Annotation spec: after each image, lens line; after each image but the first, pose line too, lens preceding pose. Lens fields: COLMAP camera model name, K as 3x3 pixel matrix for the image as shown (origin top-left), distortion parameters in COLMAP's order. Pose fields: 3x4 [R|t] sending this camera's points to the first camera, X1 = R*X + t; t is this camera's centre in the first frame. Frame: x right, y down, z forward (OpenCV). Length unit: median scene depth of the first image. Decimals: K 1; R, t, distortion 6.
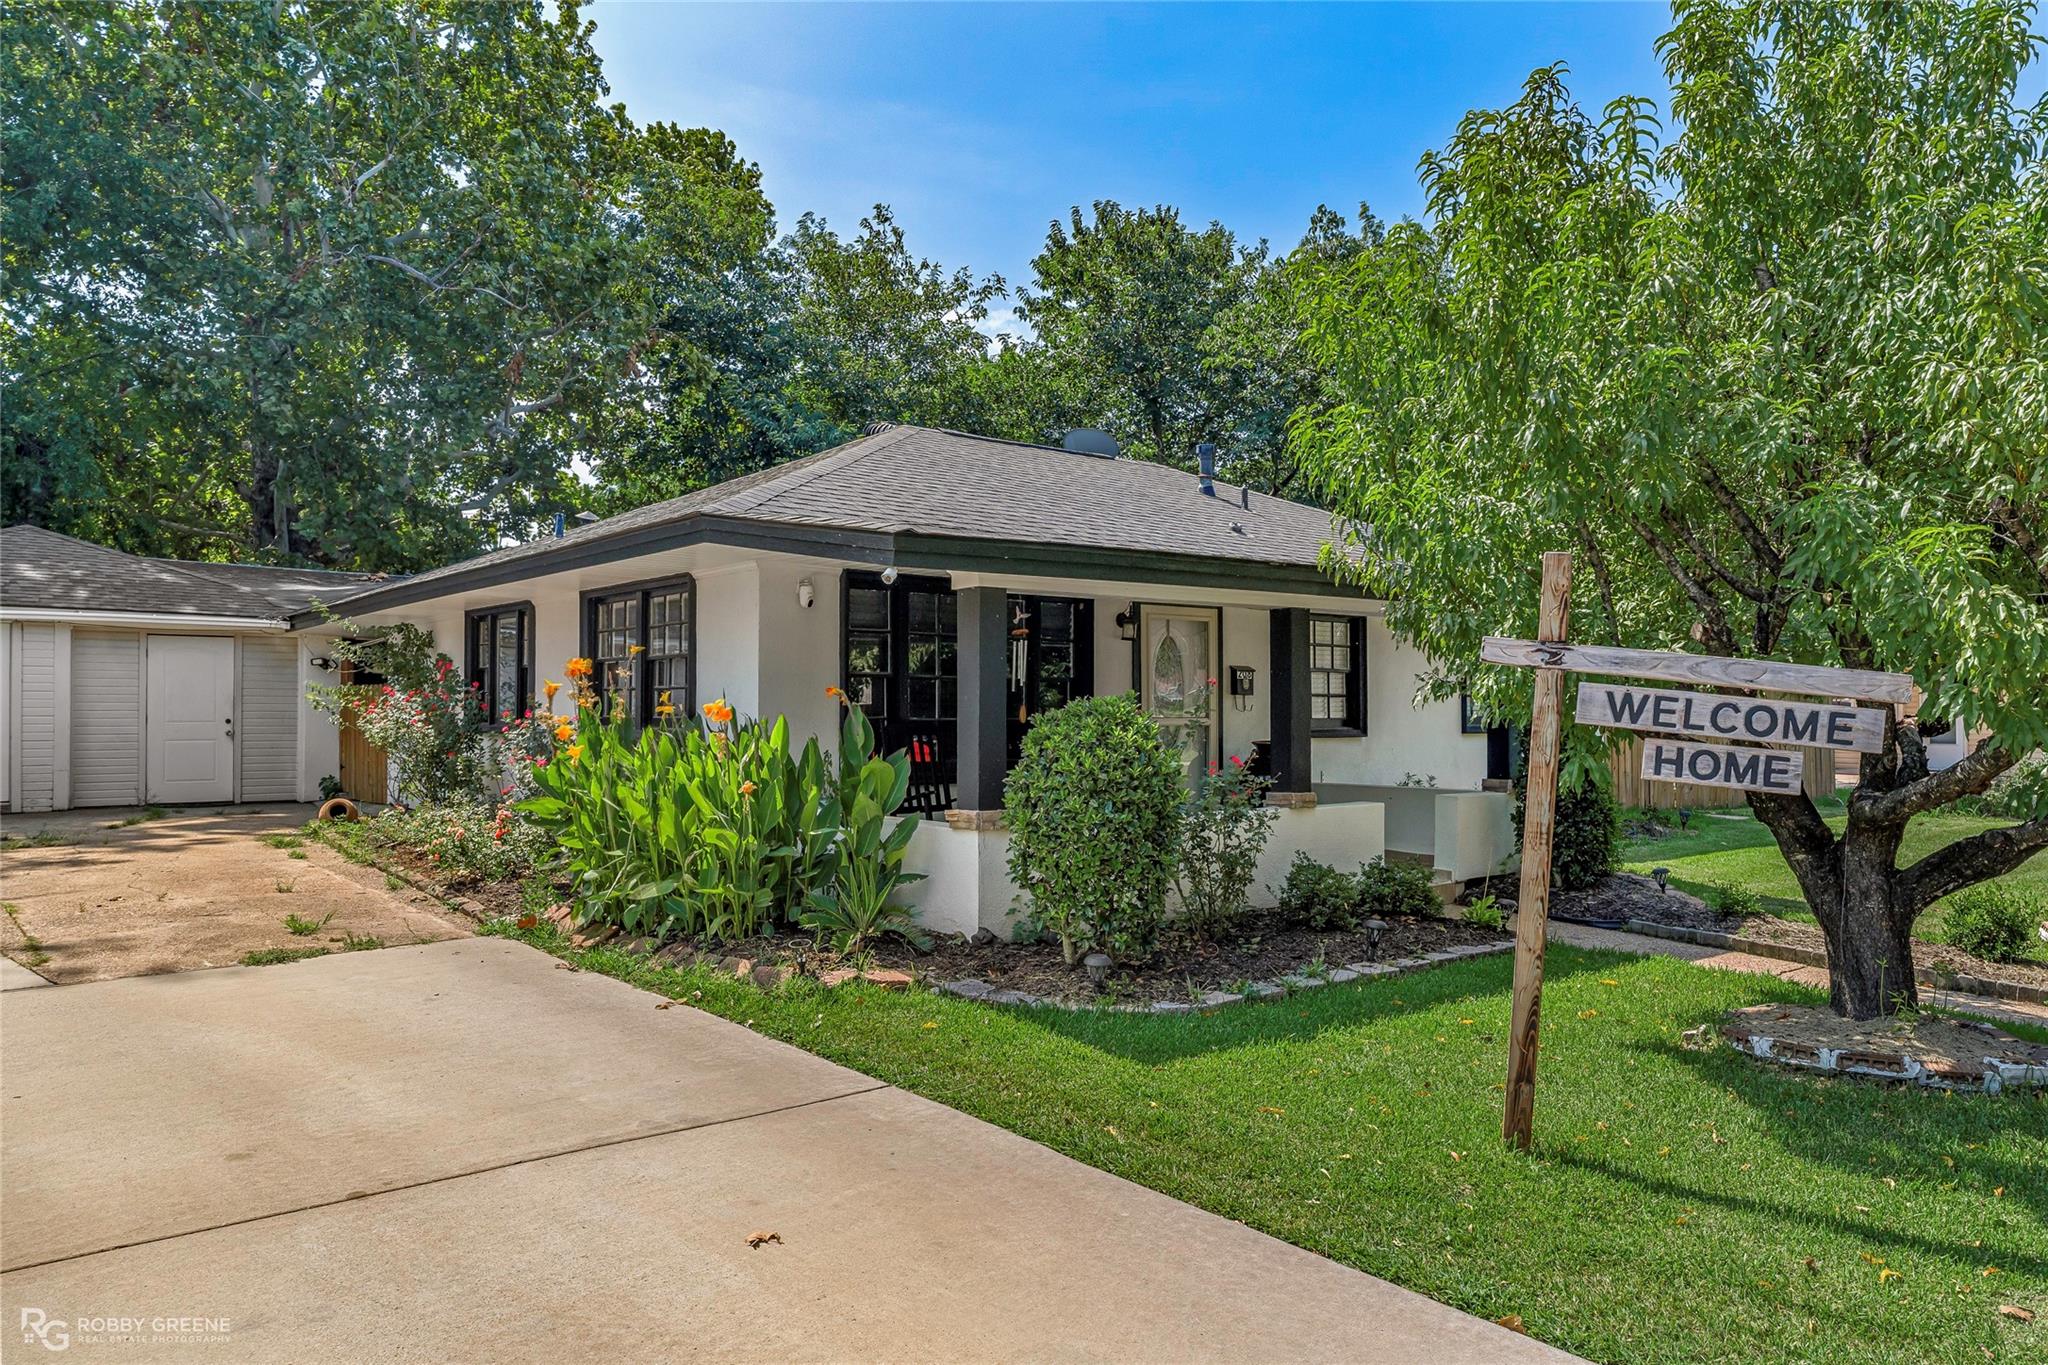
lens RADIAL K [[1398.6, 0, 1023.7], [0, 1398.6, 685.4], [0, 0, 1]] dist [-0.001793, 0.000006]
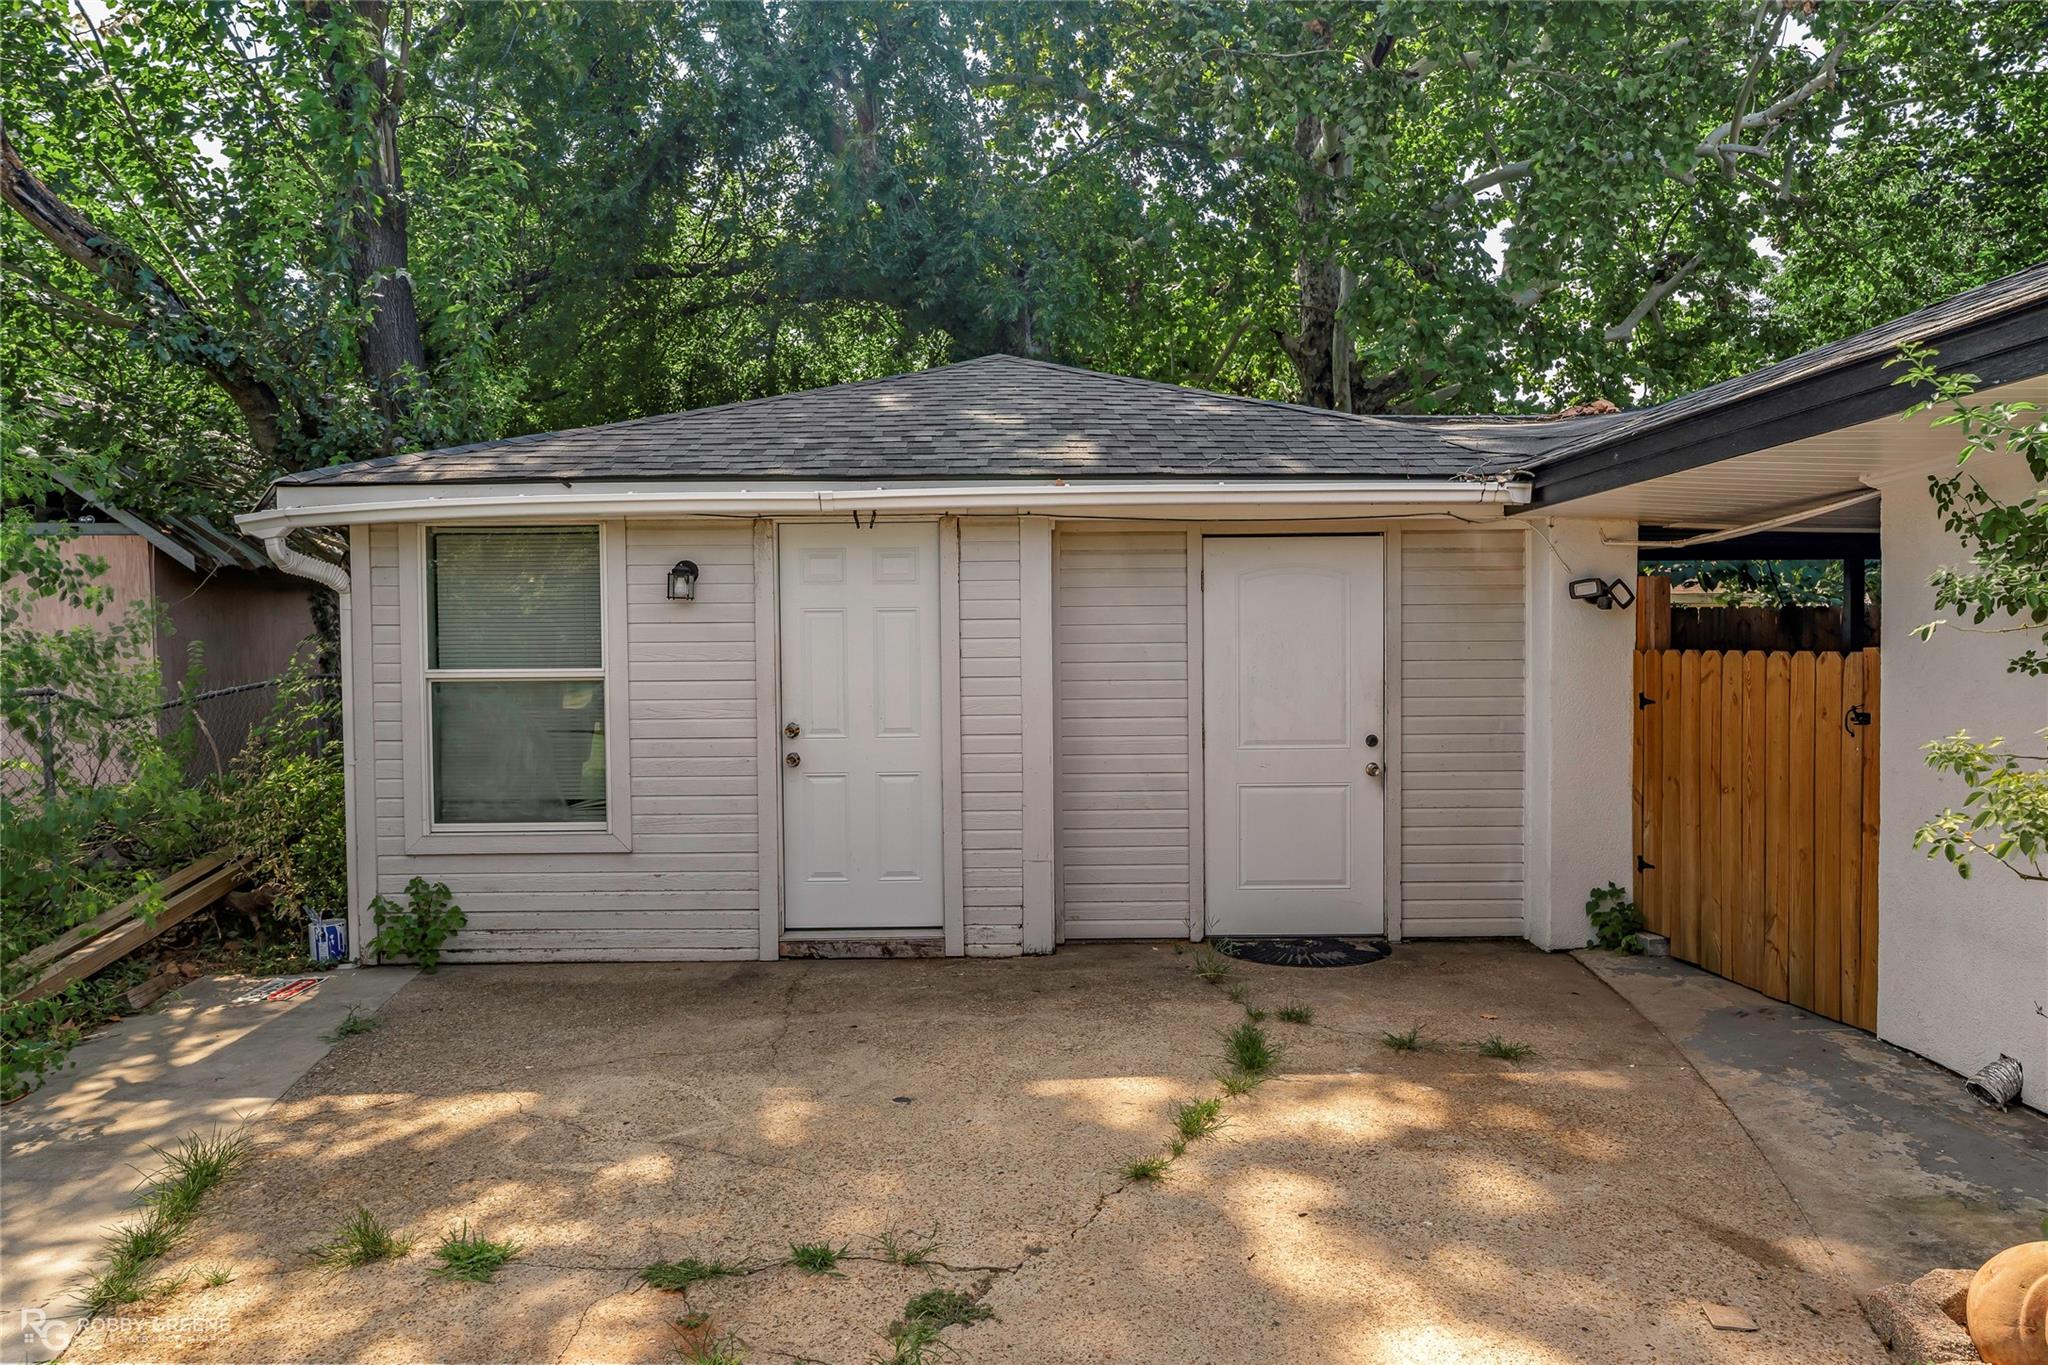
lens RADIAL K [[1398.6, 0, 1023.3], [0, 1398.6, 680.9], [0, 0, 1]] dist [-0.001793, 0.000006]
pose [[0.798705, 0.005739, -0.601696, -0.410039], [0.017330, 0.999320, 0.032535, -0.007478], [0.601474, -0.036413, 0.798062, 0.620112]]
